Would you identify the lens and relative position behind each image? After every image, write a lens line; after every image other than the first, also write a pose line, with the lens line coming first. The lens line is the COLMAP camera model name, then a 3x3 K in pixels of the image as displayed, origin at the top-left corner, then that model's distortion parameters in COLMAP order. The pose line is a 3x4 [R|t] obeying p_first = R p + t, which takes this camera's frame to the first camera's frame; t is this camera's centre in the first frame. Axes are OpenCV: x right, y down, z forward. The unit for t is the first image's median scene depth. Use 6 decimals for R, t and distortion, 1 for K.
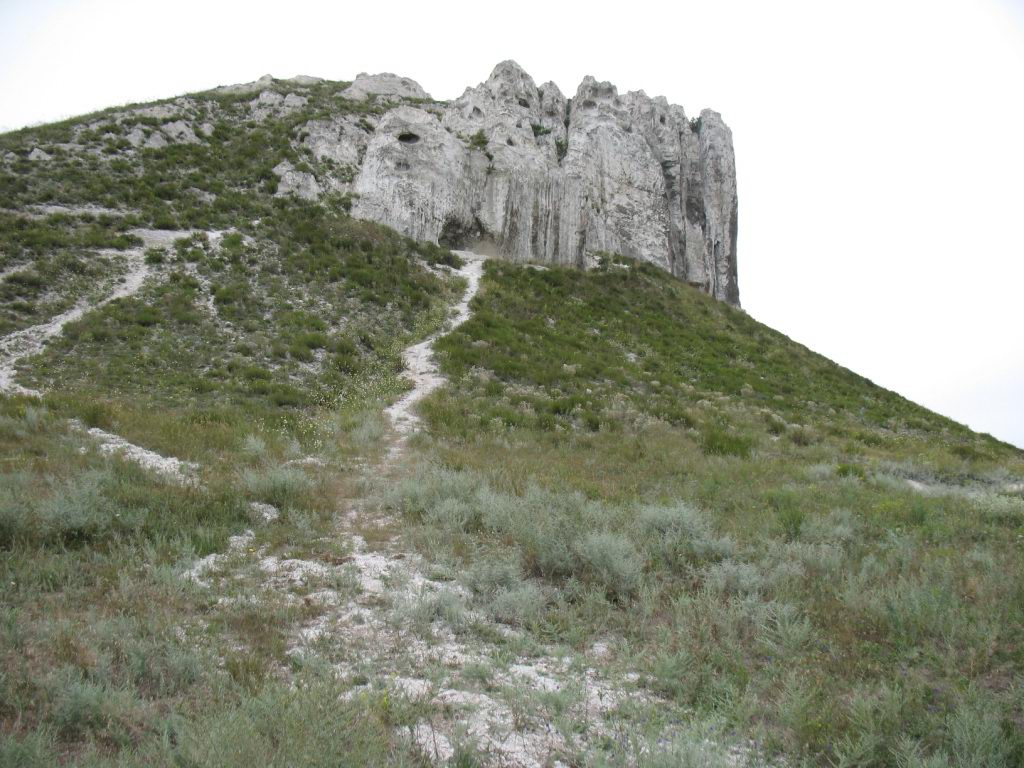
lens RADIAL K [[1060.6, 0, 512.2], [0, 1060.6, 383.4], [0, 0, 1]] dist [-0.139331, 0.000000]
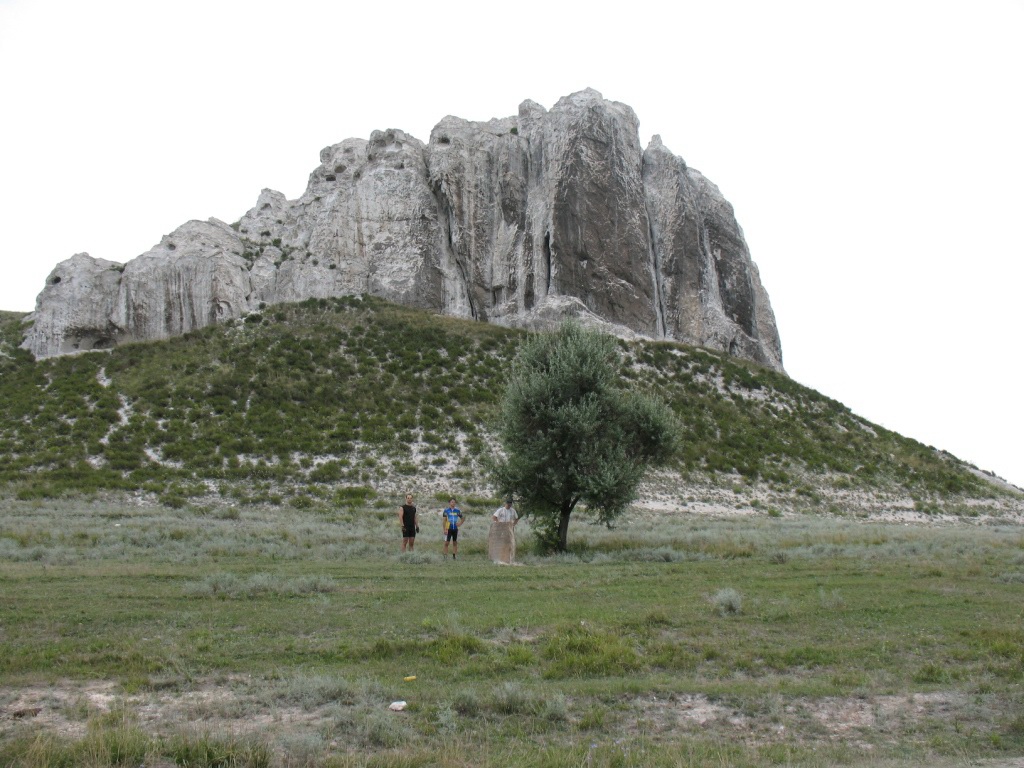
lens RADIAL K [[1060.6, 0, 512.4], [0, 1060.6, 385.4], [0, 0, 1]] dist [-0.139331, 0.000000]
pose [[0.655295, -0.177181, -0.734299, 1.172036], [0.152191, 0.983135, -0.101407, 0.128365], [0.739883, -0.045302, 0.671209, 0.451221]]
